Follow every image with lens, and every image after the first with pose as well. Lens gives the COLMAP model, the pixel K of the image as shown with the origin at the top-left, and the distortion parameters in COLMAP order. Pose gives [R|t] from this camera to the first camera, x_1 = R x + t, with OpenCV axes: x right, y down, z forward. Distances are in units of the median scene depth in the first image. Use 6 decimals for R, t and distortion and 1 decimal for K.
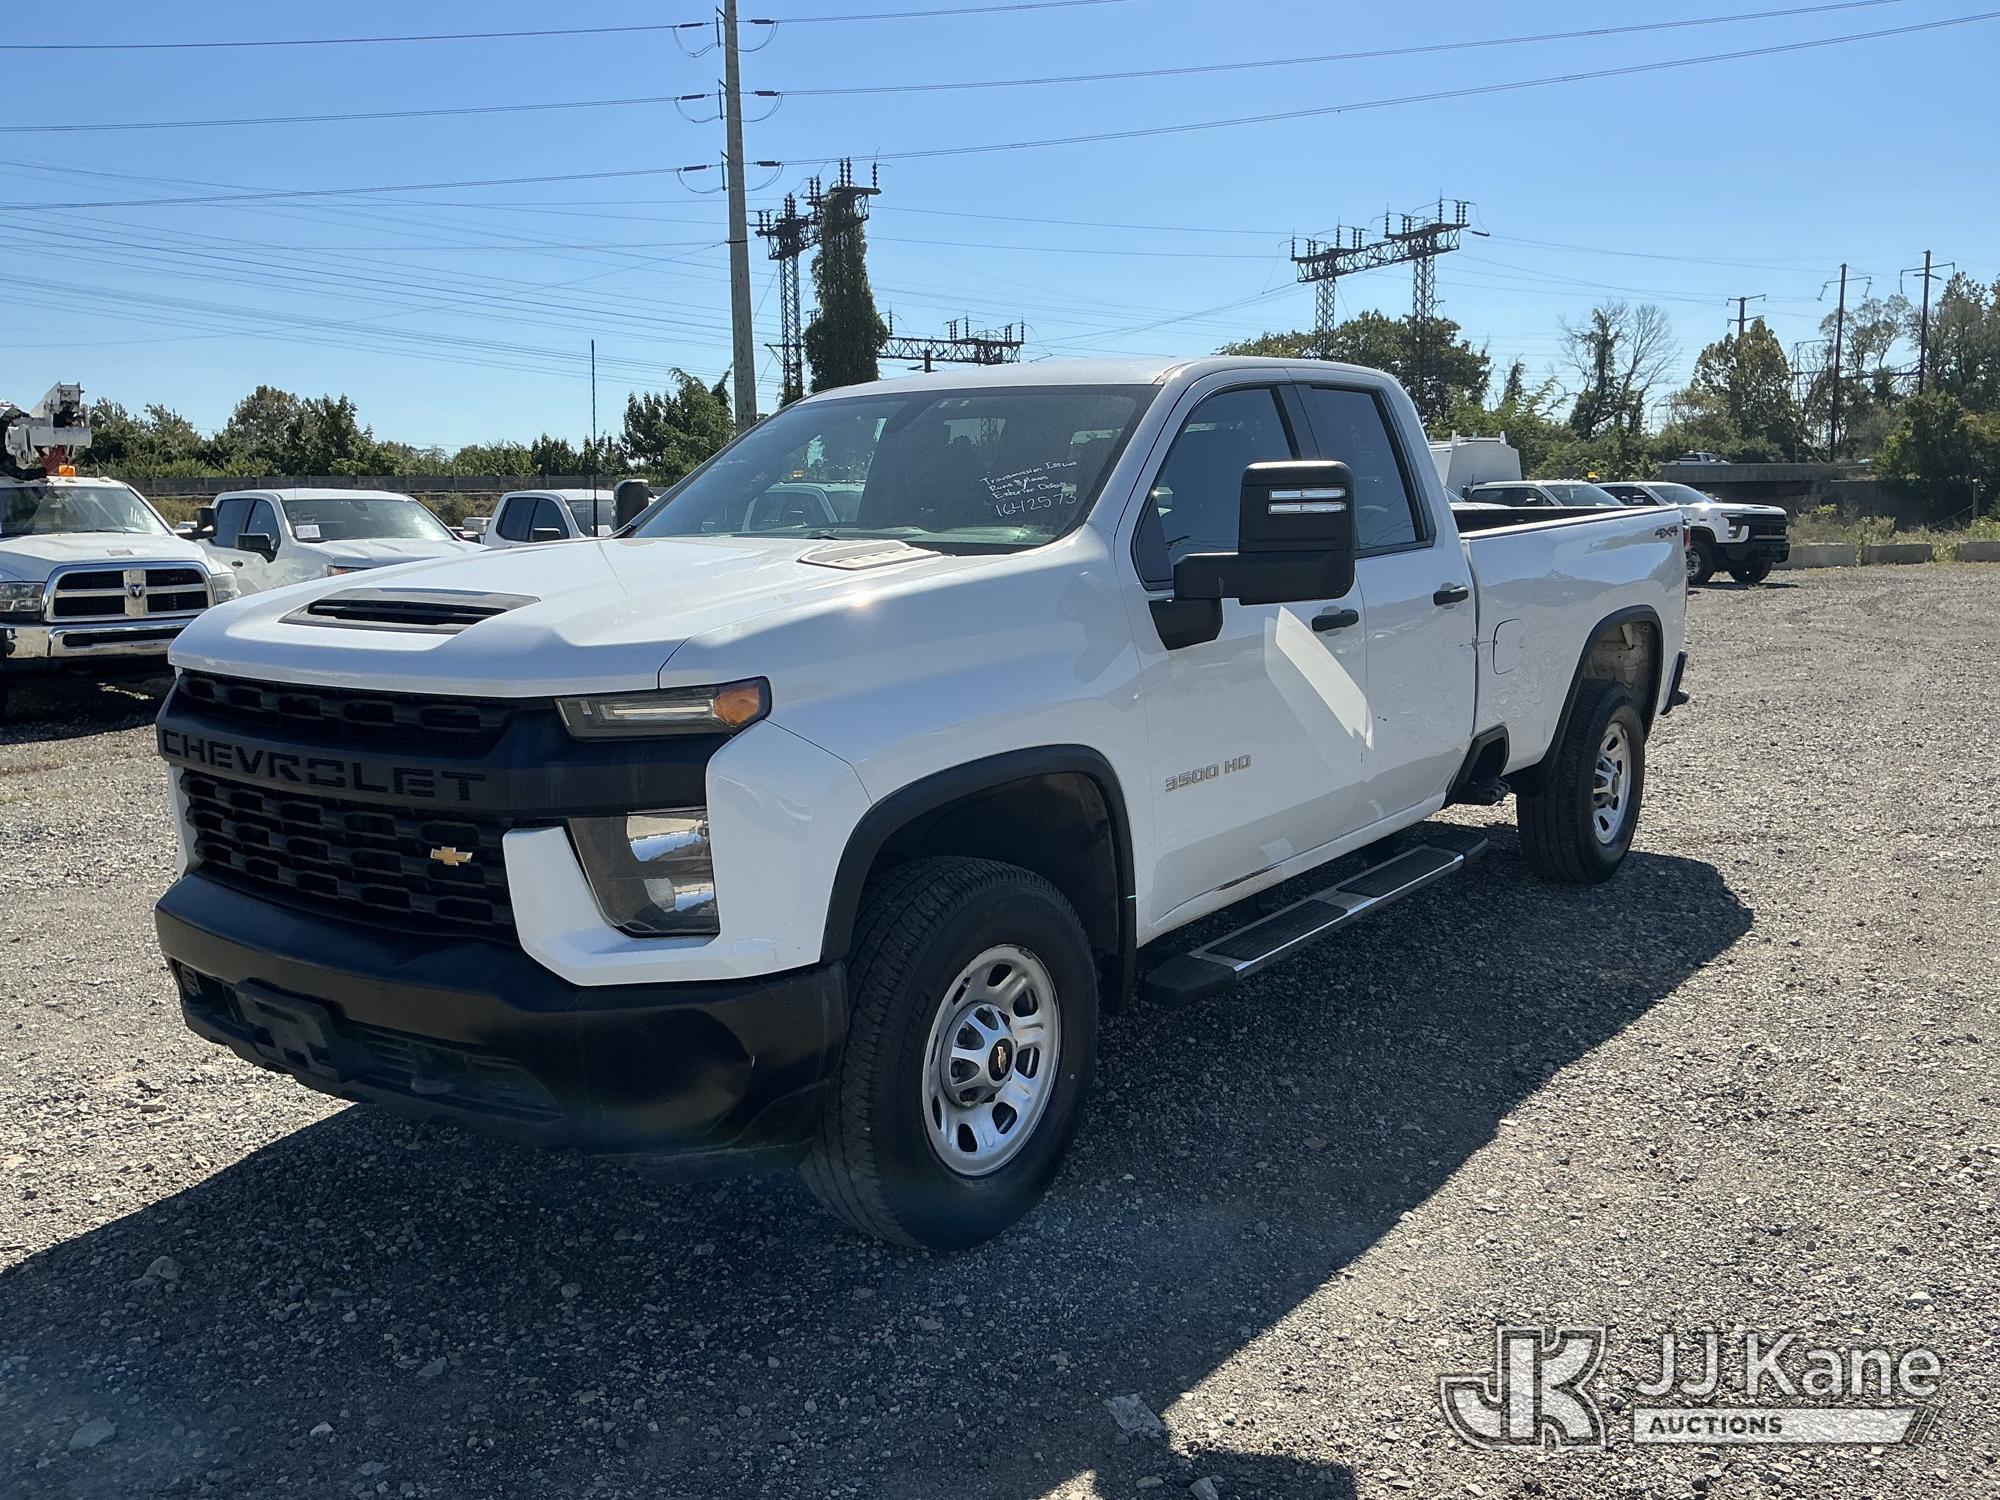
lens RADIAL K [[1892.7, 0, 1000.0], [0, 1892.7, 750.0], [0, 0, 1]] dist [0.006317, 0.004005]
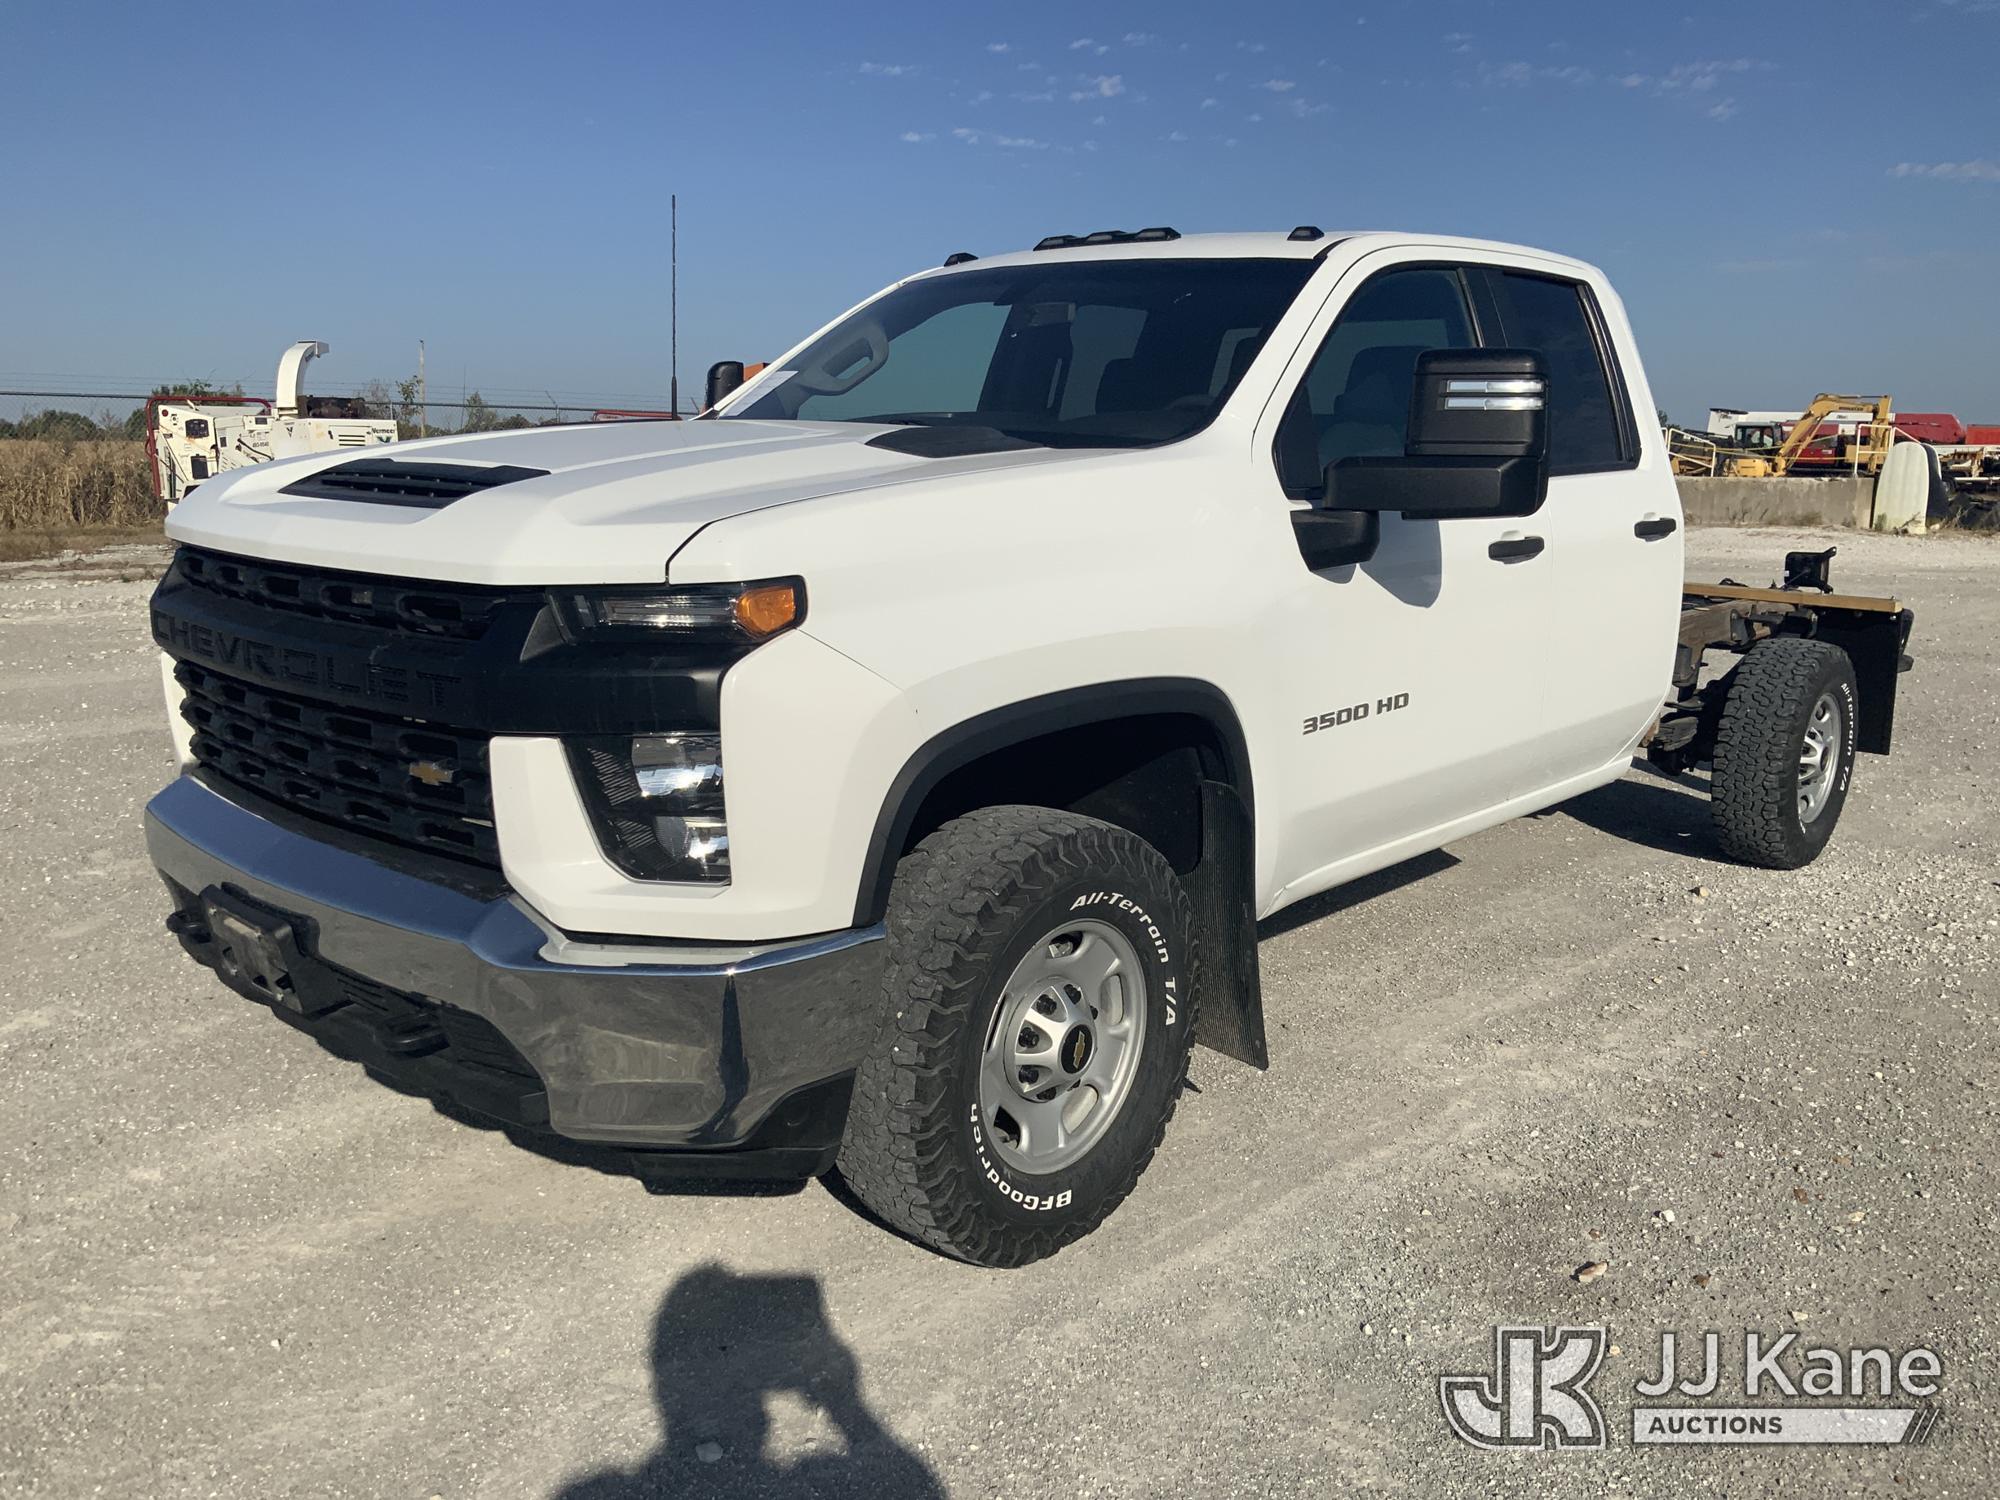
lens RADIAL K [[1595.3, 0, 1000.0], [0, 1595.3, 750.0], [0, 0, 1]] dist [-0.004357, -0.001406]
pose [[0.991604, 0.056365, -0.116380, 0.043034], [-0.050782, 0.997438, 0.050393, -0.002668], [0.118922, -0.044060, 0.991925, 0.310759]]
